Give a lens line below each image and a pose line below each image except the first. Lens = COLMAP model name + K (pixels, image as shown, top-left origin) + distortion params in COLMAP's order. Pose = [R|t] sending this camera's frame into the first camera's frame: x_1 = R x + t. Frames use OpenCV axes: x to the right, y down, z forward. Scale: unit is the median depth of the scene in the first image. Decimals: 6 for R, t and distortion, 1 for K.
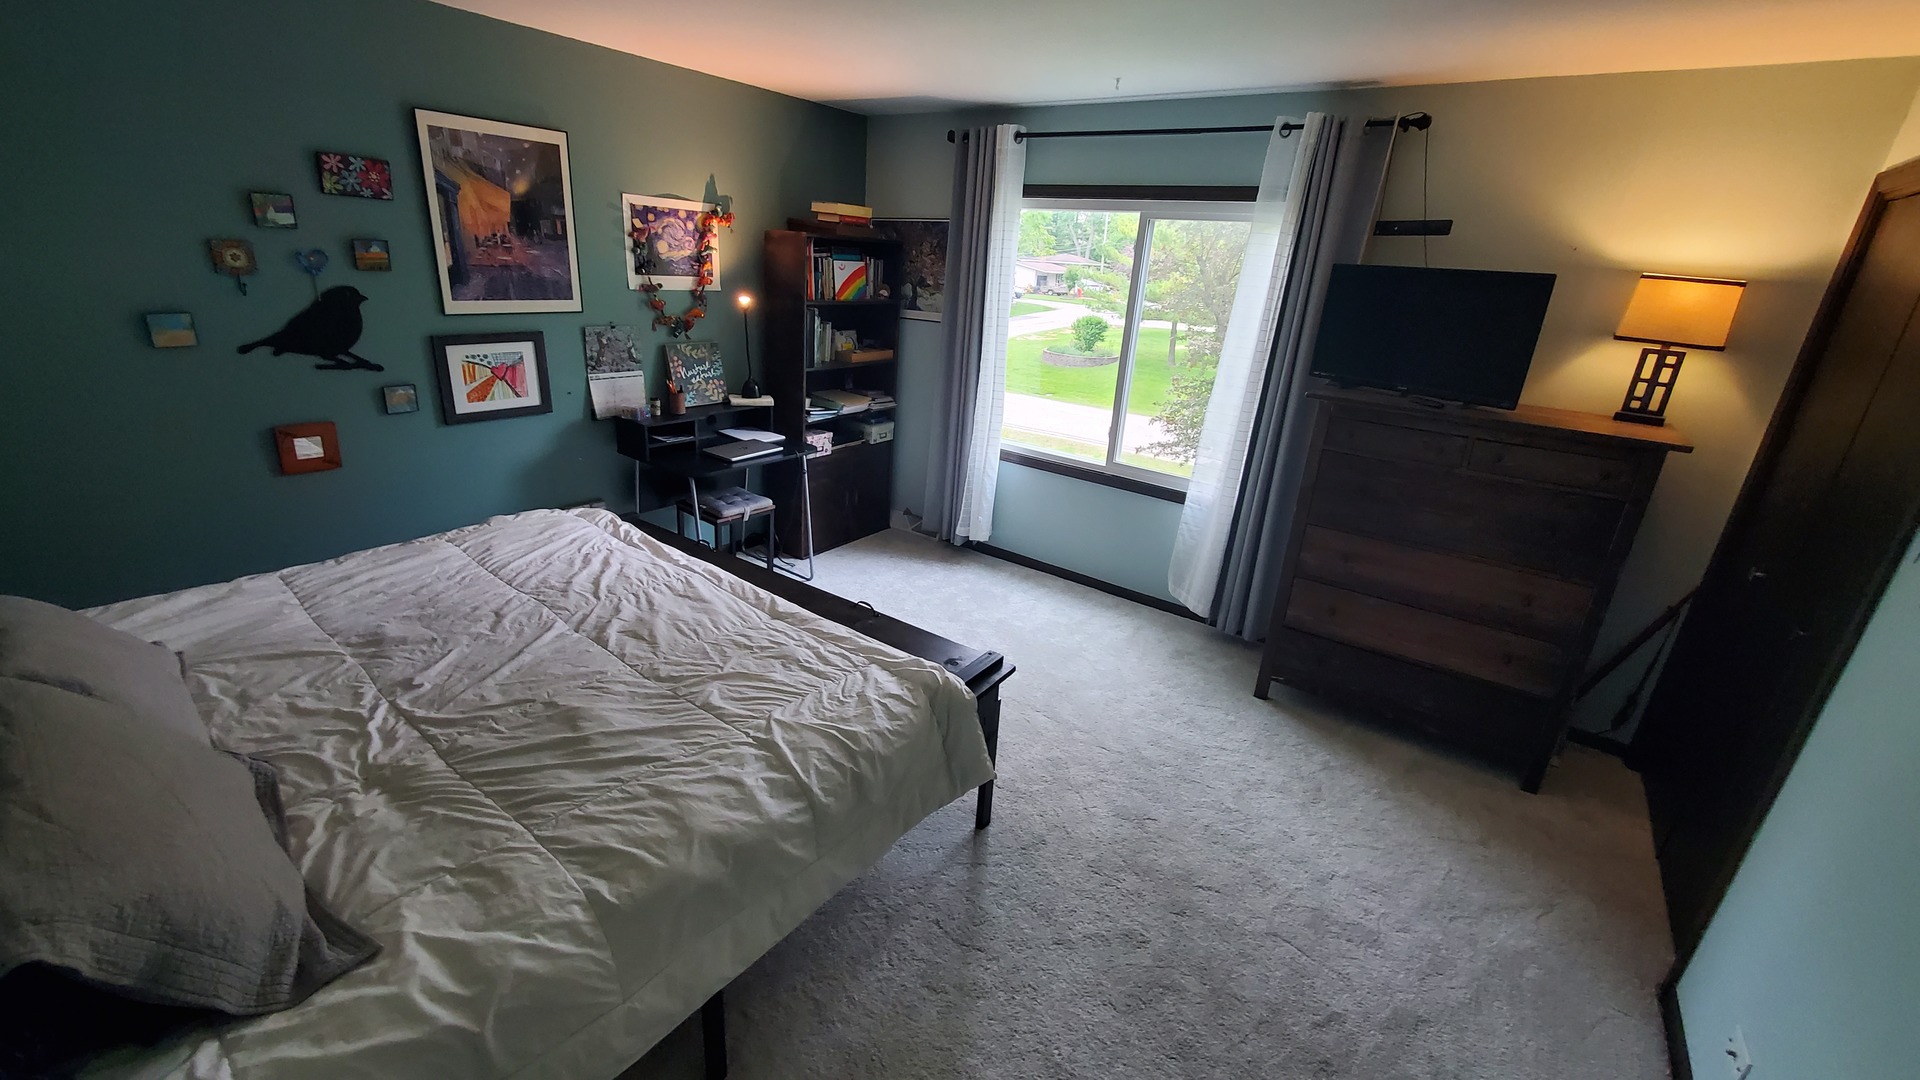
lens RADIAL K [[767.2, 0, 946.5], [0, 767.2, 534.7], [0, 0, 1]] dist [-0.000272, -0.000204]
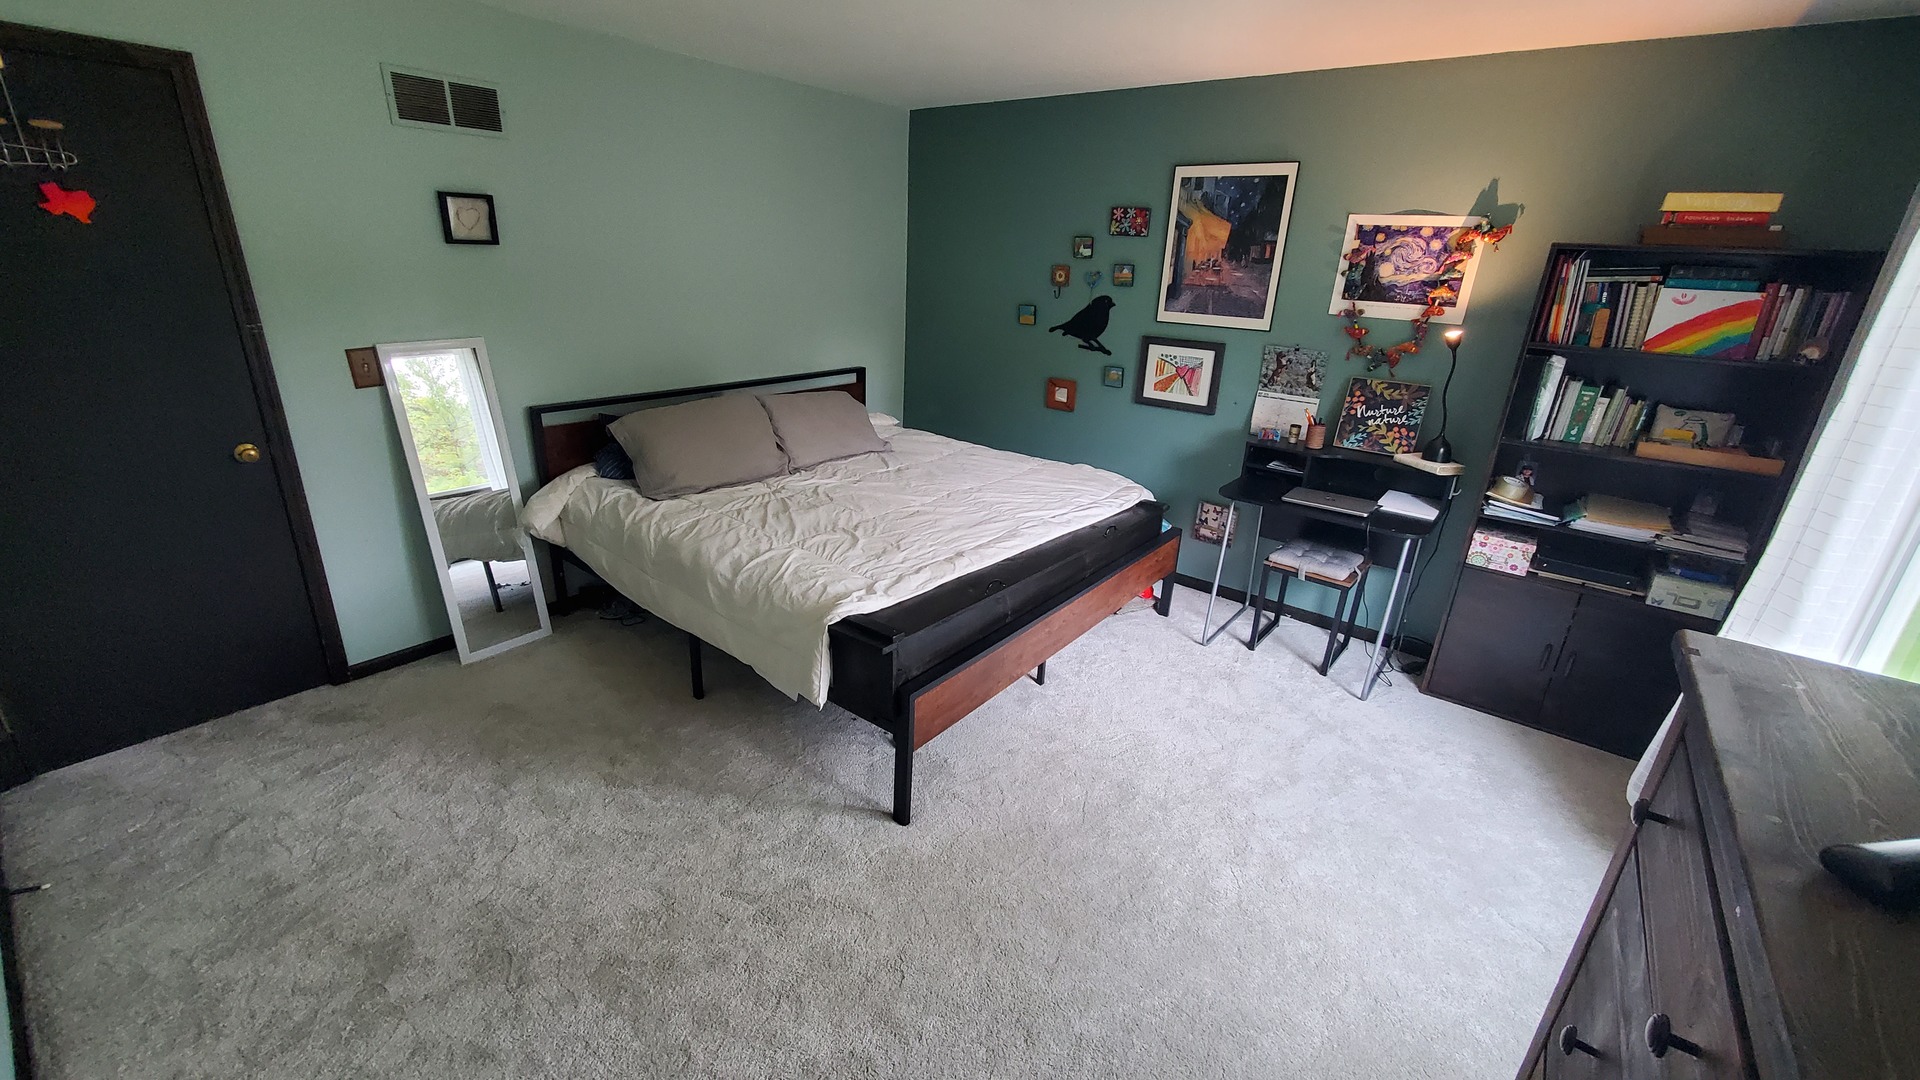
lens RADIAL K [[767.2, 0, 946.5], [0, 767.2, 534.7], [0, 0, 1]] dist [-0.000272, -0.000204]
pose [[-0.036282, 0.281547, -0.958861, 0.660835], [-0.386074, 0.881050, 0.273308, -0.169534], [0.921754, 0.380108, 0.076731, 0.649531]]
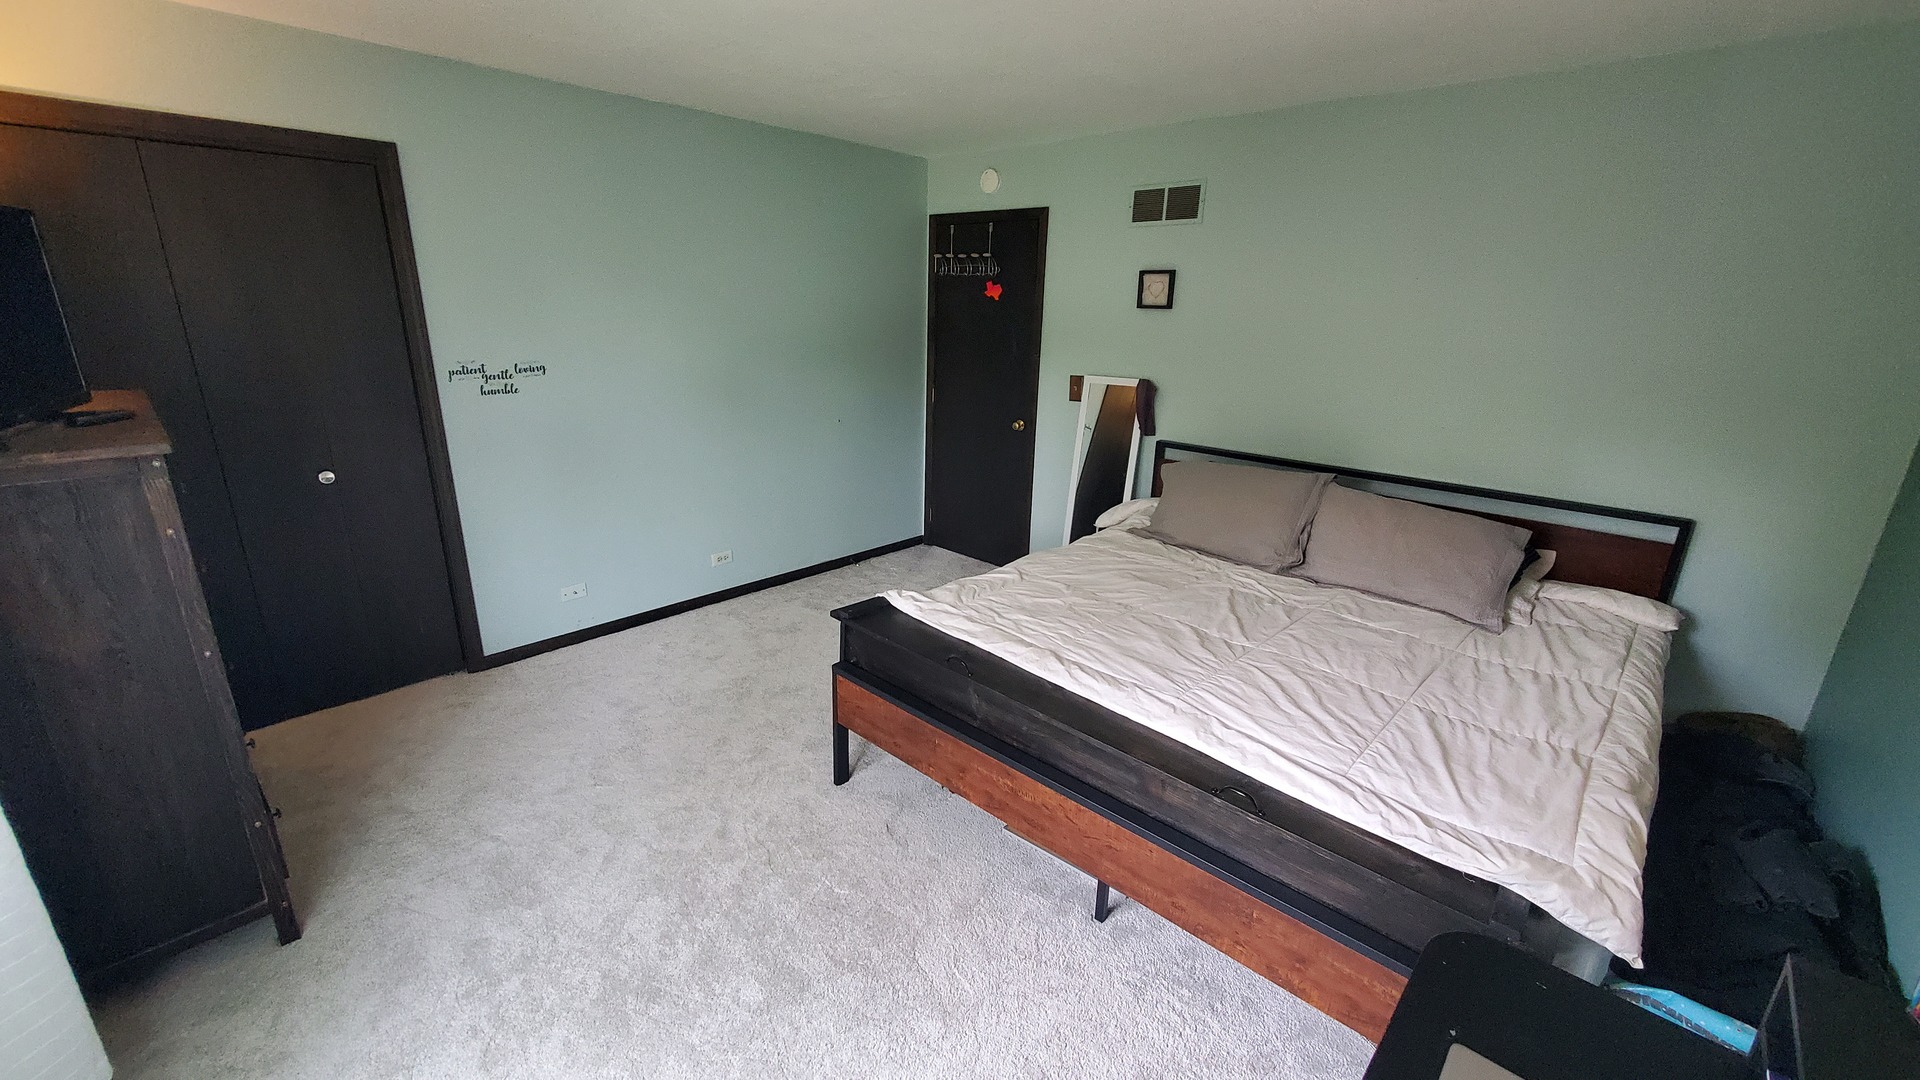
lens RADIAL K [[767.2, 0, 946.5], [0, 767.2, 534.7], [0, 0, 1]] dist [-0.000272, -0.000204]
pose [[-0.988228, -0.119888, 0.095039, -0.123325], [-0.037063, 0.790323, 0.611568, -0.439910], [-0.148431, 0.600846, -0.785463, 1.247397]]
